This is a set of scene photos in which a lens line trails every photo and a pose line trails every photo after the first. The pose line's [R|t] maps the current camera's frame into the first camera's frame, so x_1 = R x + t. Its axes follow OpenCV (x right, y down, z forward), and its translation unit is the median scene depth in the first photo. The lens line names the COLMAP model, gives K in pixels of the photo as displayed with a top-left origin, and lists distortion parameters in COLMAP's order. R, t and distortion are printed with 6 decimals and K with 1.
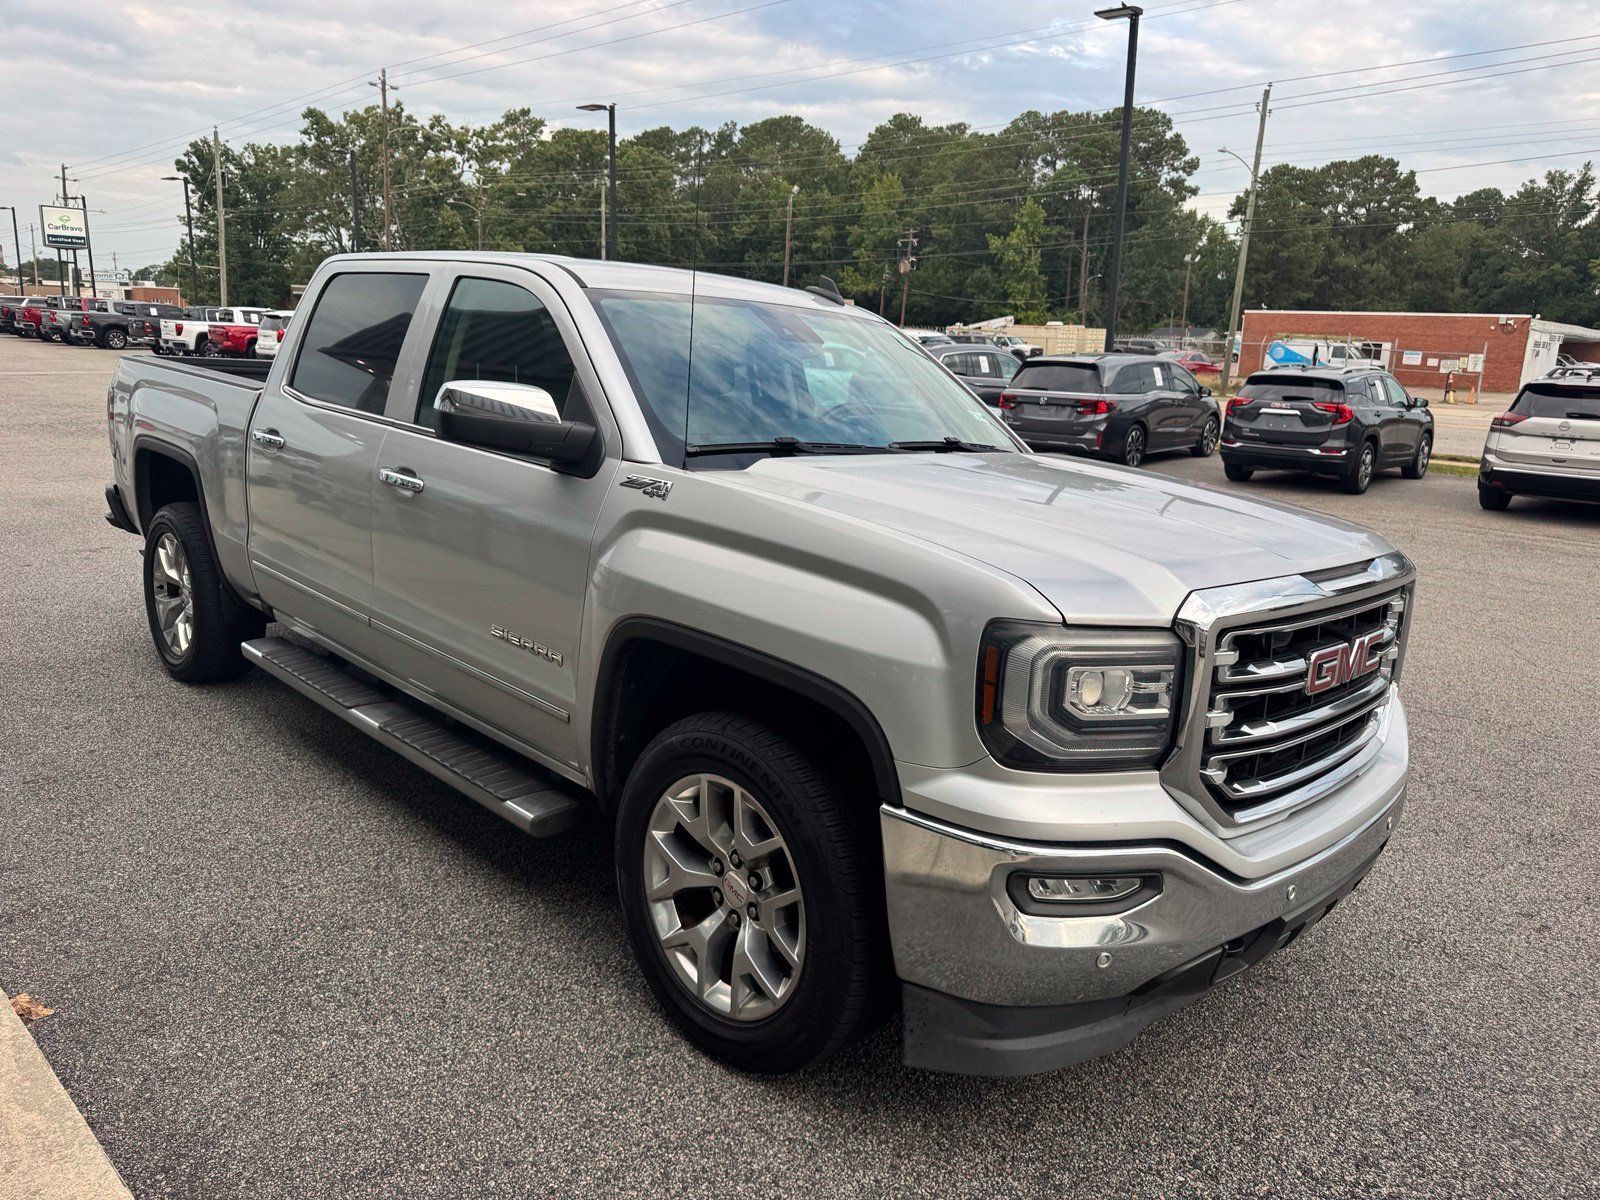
lens RADIAL K [[1147.3, 0, 805.3], [0, 1147.3, 581.2], [0, 0, 1]] dist [0.024300, -0.029912]
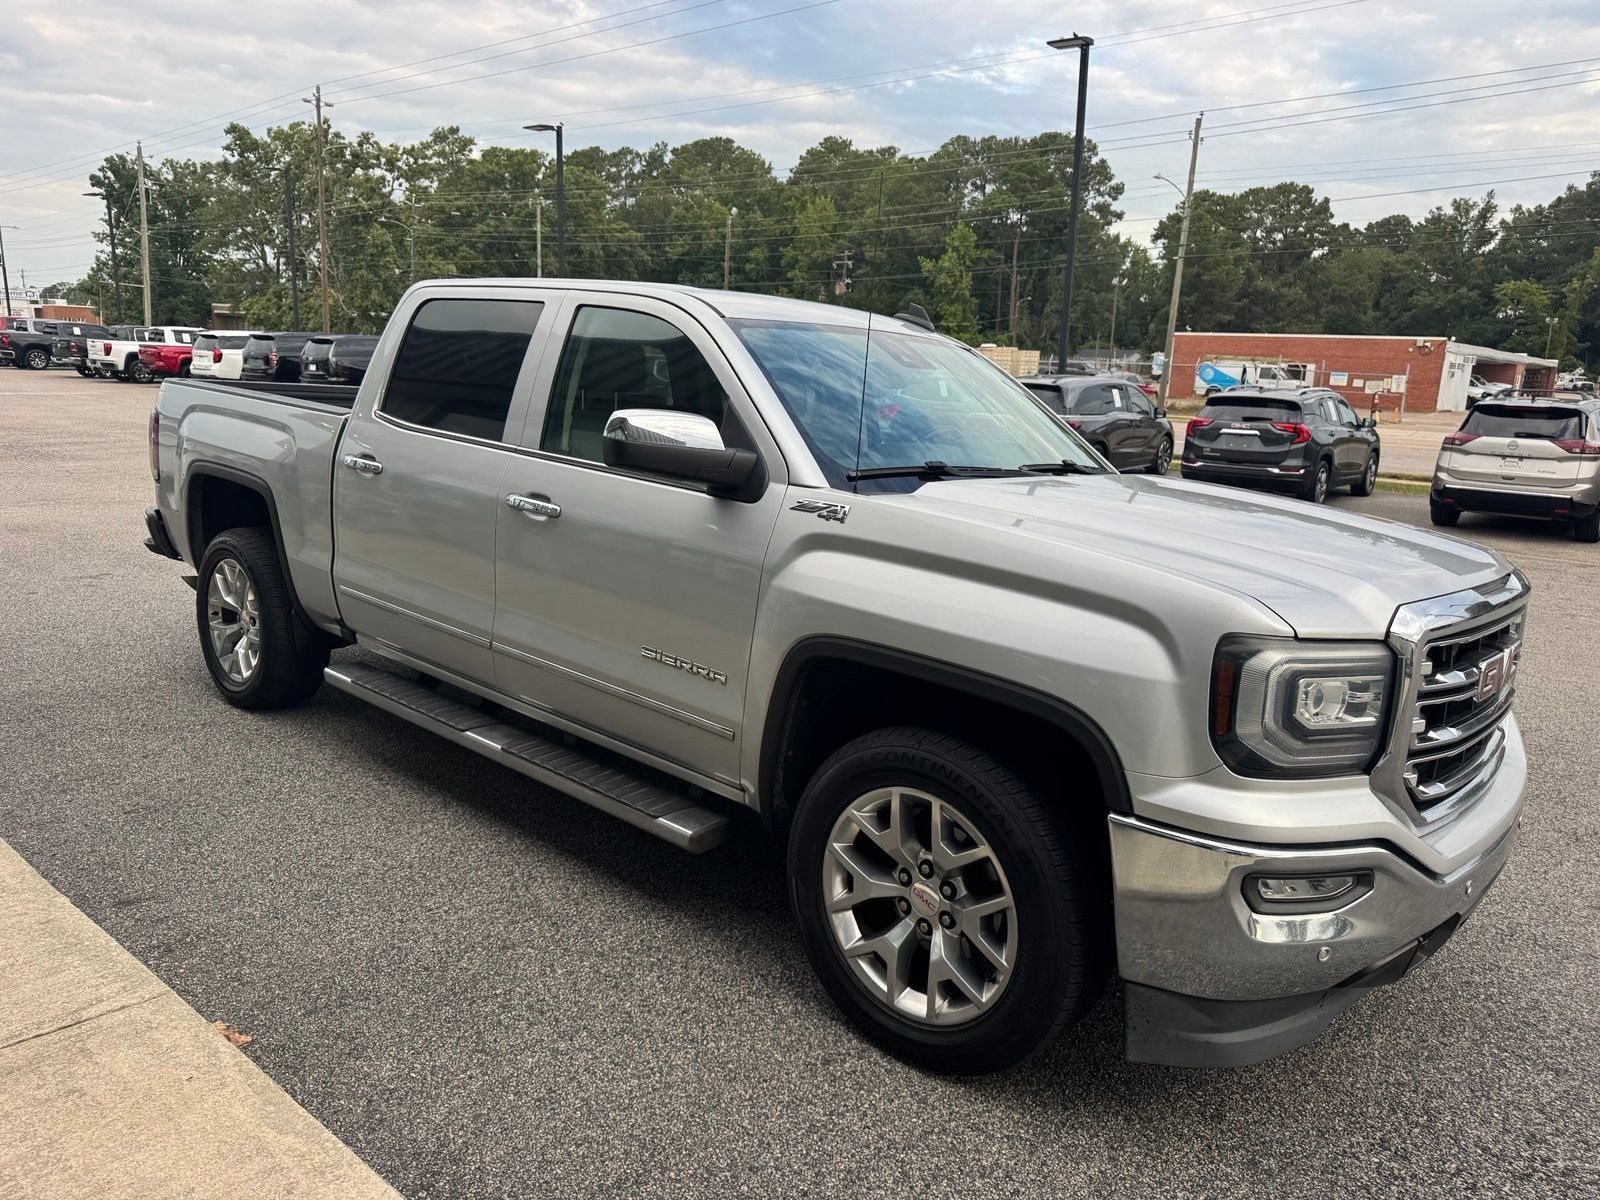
lens RADIAL K [[1140.8, 0, 800.0], [0, 1140.8, 600.0], [0, 0, 1]] dist [0.029965, -0.035438]
pose [[0.998396, -0.010606, 0.055620, -0.011574], [0.010636, 0.999943, -0.000236, -0.000099], [-0.055614, 0.000827, 0.998452, -0.001133]]
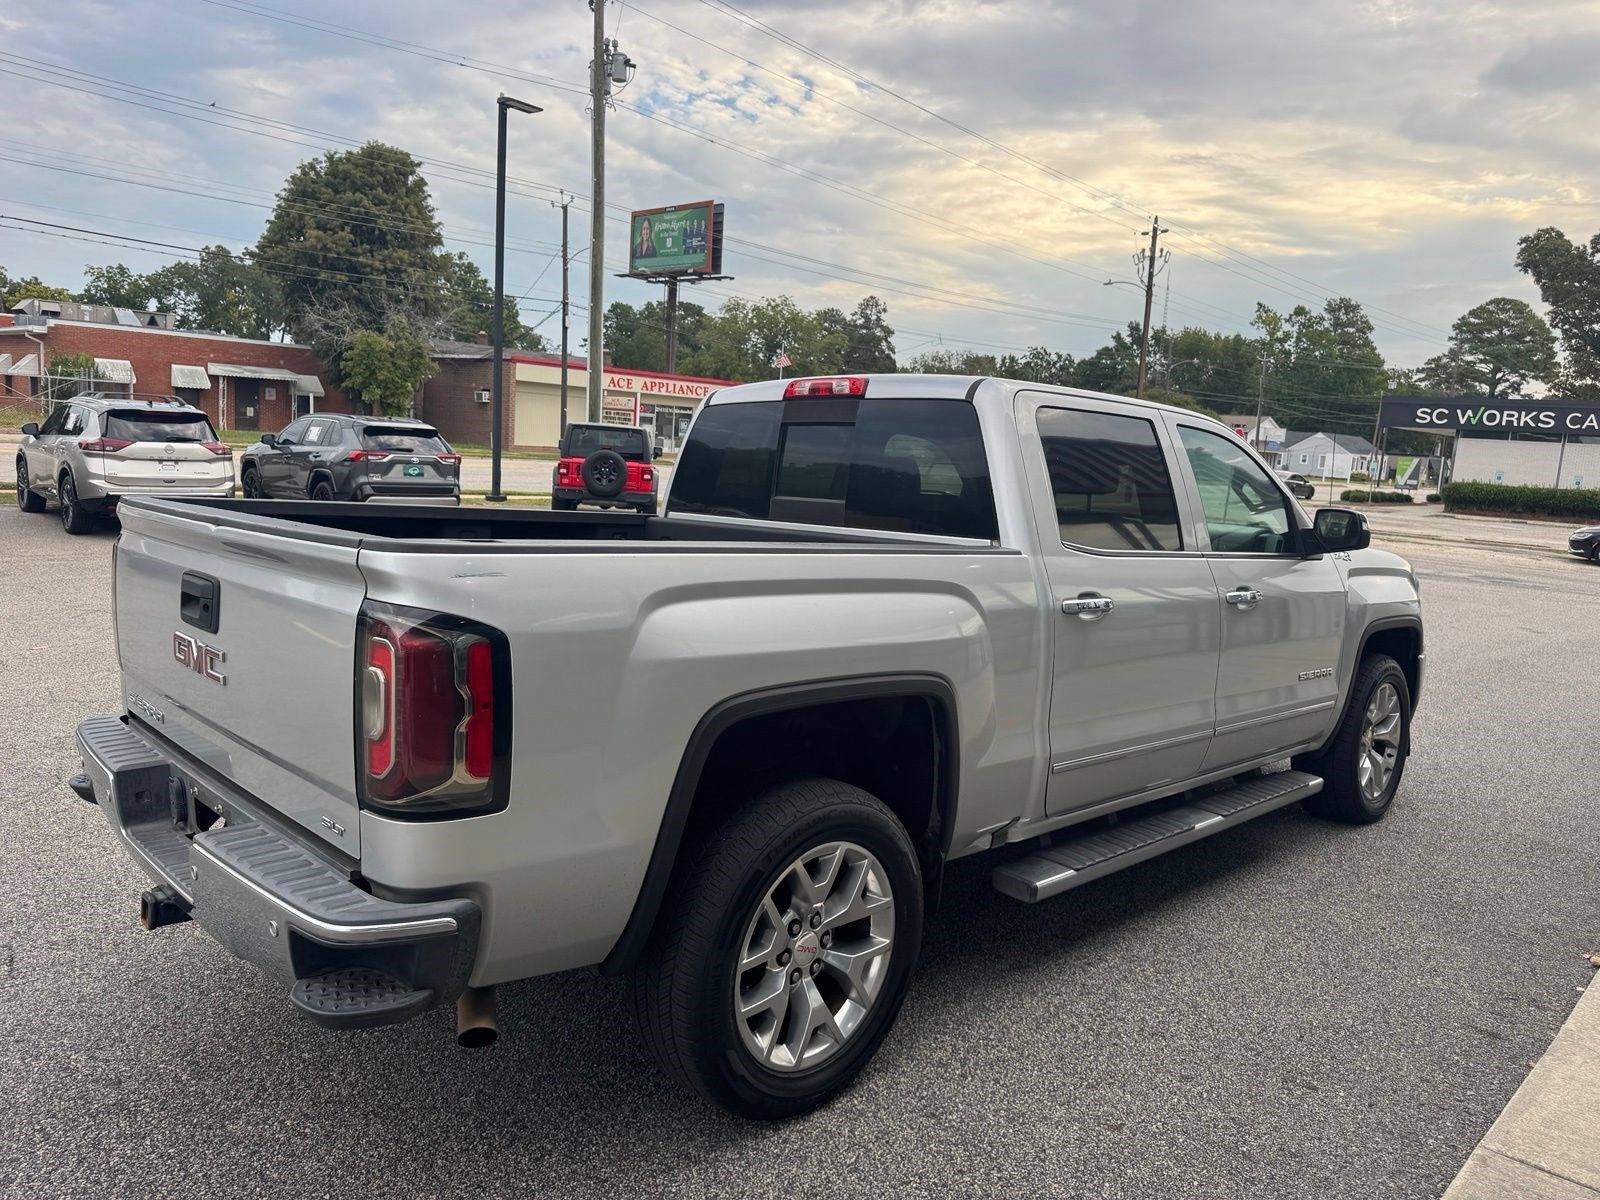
lens RADIAL K [[1153.6, 0, 803.1], [0, 1153.6, 592.5], [0, 0, 1]] dist [0.022098, -0.033824]
pose [[0.007317, -0.172197, 0.985035, -0.105472], [0.144491, 0.974906, 0.169353, -0.024866], [-0.989479, 0.141090, 0.032015, 0.096839]]
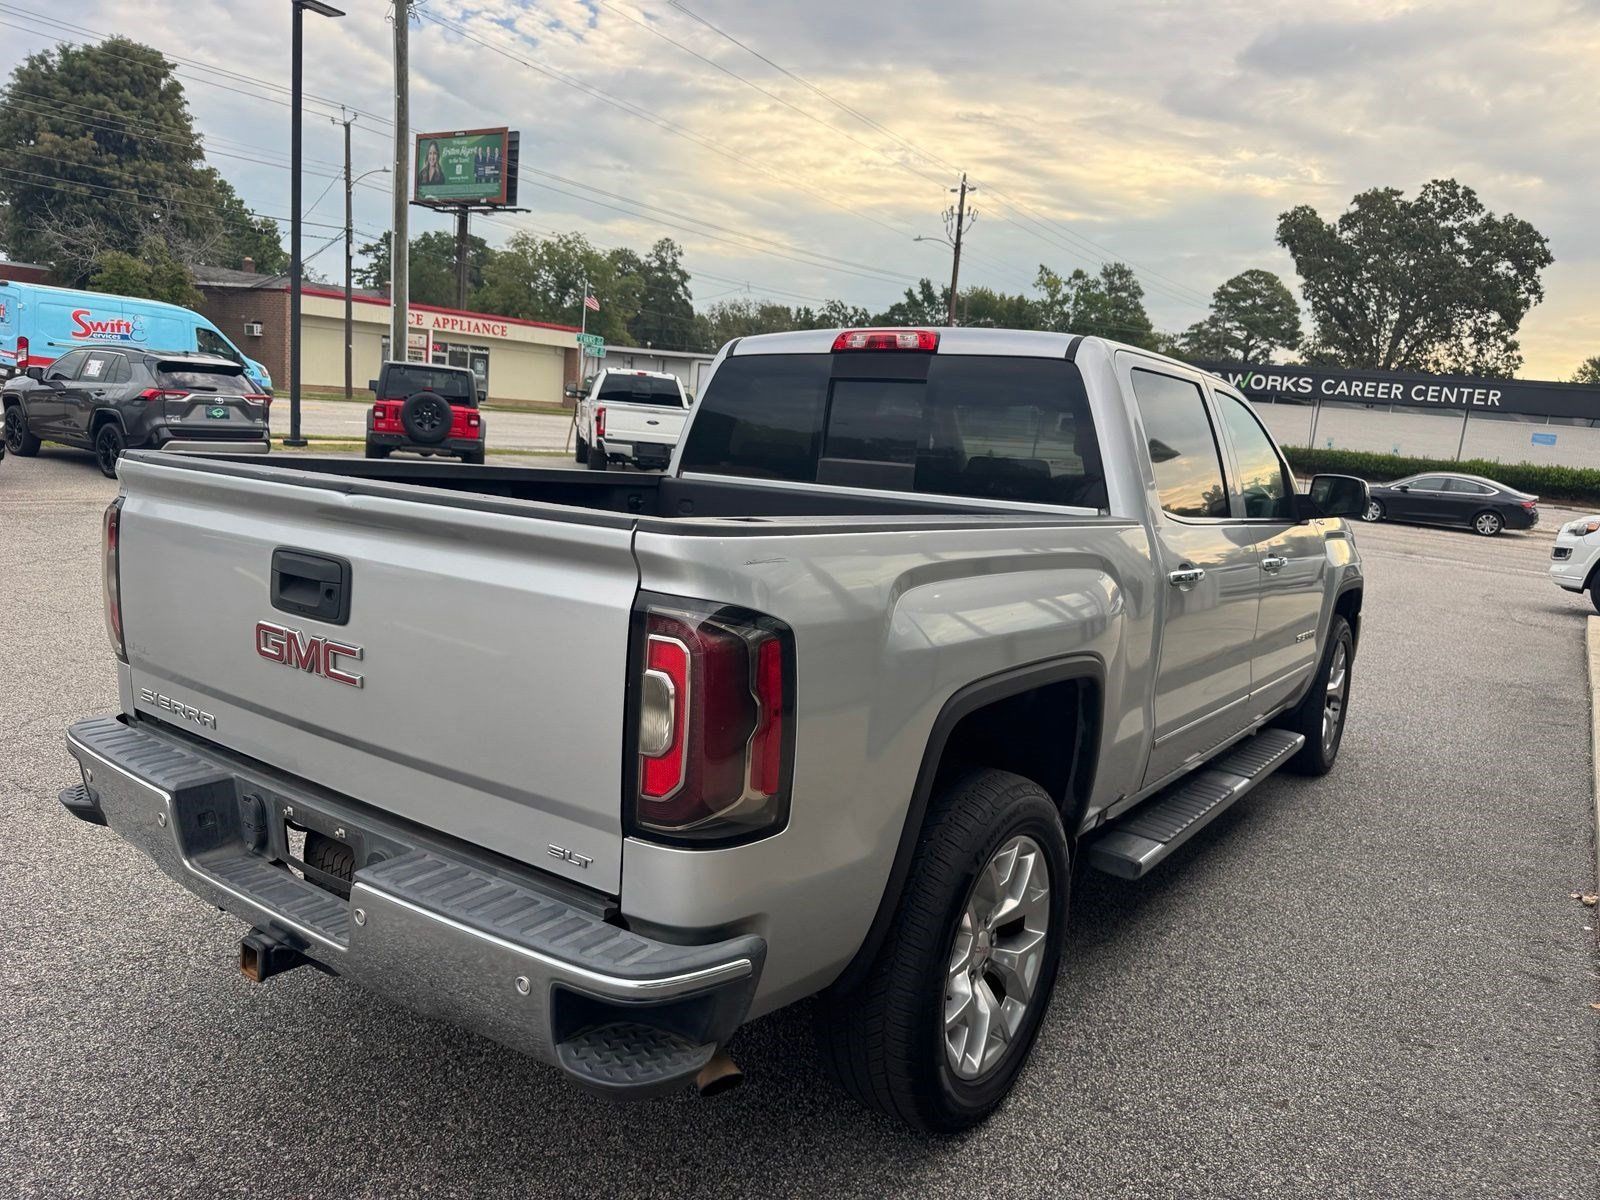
lens RADIAL K [[1154.7, 0, 799.6], [0, 1154.7, 608.9], [0, 0, 1]] dist [0.005823, -0.013842]
pose [[-0.176637, -0.227702, 0.957576, -0.098631], [0.110523, 0.962132, 0.249173, -0.027375], [-0.978051, 0.149848, -0.144782, 0.114190]]
